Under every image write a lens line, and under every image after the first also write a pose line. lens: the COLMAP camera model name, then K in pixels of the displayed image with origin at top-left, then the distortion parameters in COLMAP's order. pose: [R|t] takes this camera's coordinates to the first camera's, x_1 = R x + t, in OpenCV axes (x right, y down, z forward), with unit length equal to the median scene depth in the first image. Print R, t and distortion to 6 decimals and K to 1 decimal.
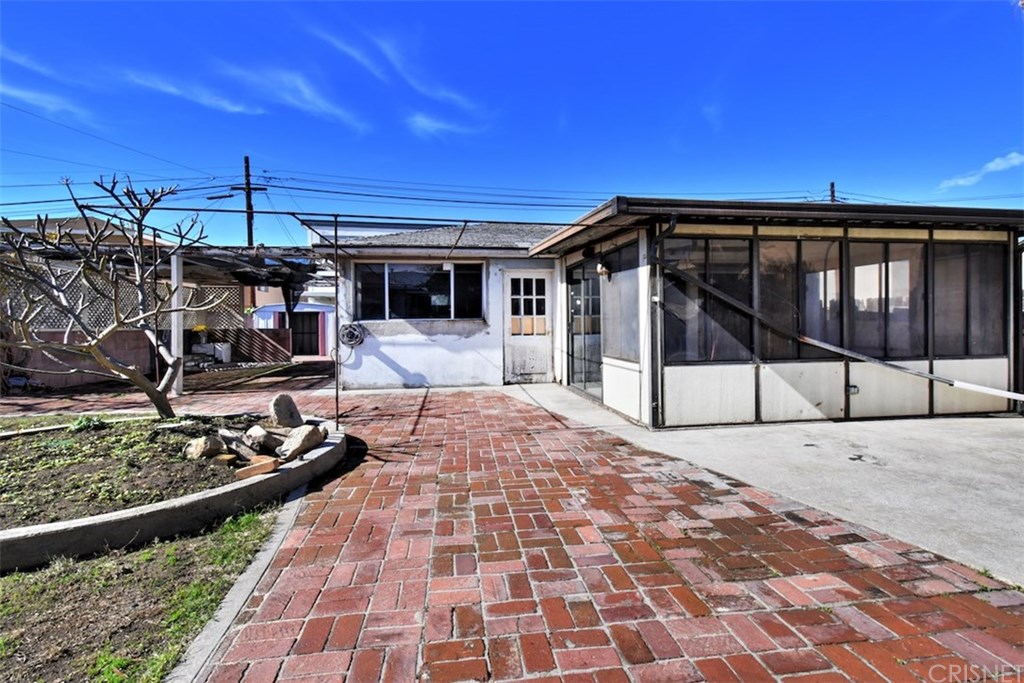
lens RADIAL K [[453.0, 0, 532.5], [0, 453.0, 324.3], [0, 0, 1]] dist [-0.000258, -0.000421]
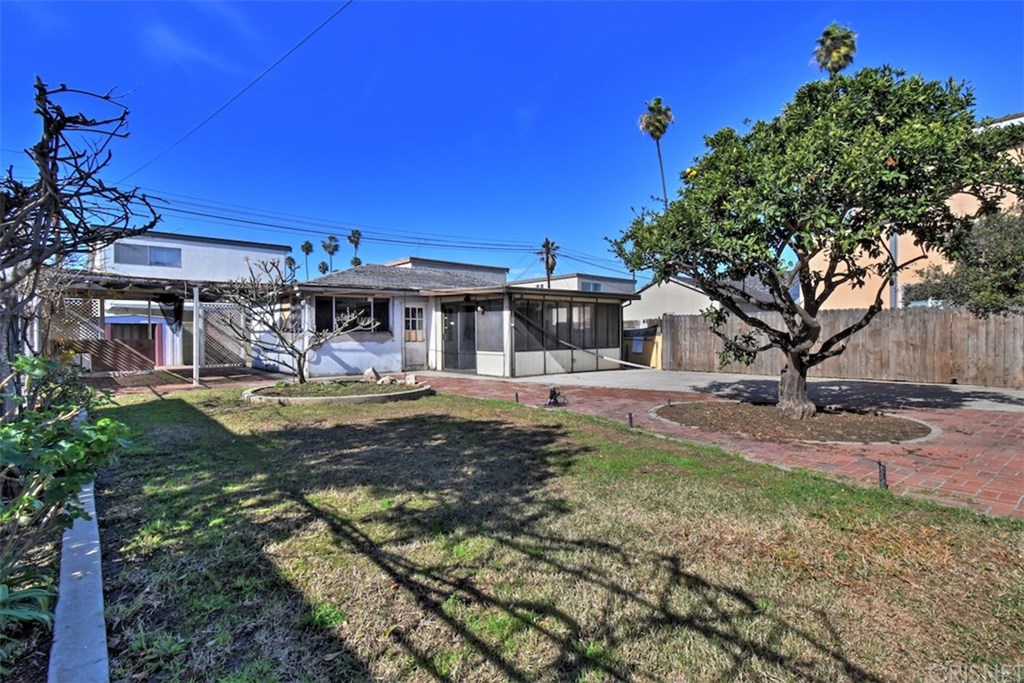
lens RADIAL K [[604.5, 0, 514.3], [0, 604.5, 307.9], [0, 0, 1]] dist [0.002062, 0.000266]
pose [[0.832360, 0.021721, 0.553810, -0.979783], [0.002203, 0.999094, -0.042497, -0.005587], [-0.554232, 0.036593, 0.831558, -1.107116]]
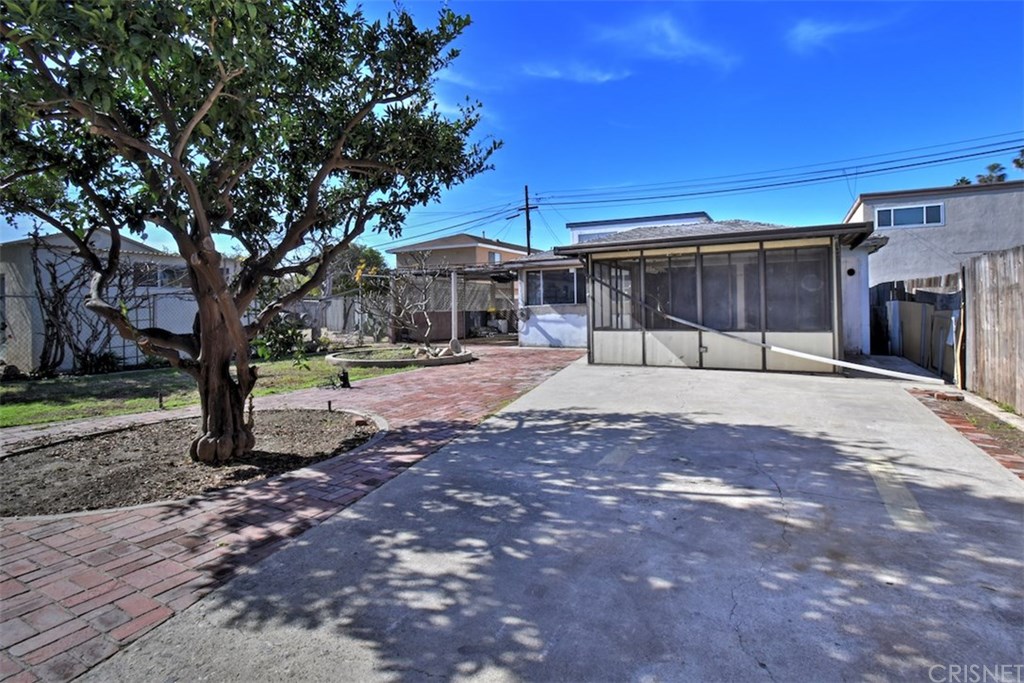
lens RADIAL K [[604.5, 0, 514.3], [0, 604.5, 307.9], [0, 0, 1]] dist [0.002062, 0.000266]
pose [[0.719371, -0.004205, -0.694614, 1.136966], [0.009727, 0.999945, 0.004020, -0.009577], [0.694558, -0.009648, 0.719372, -0.646589]]
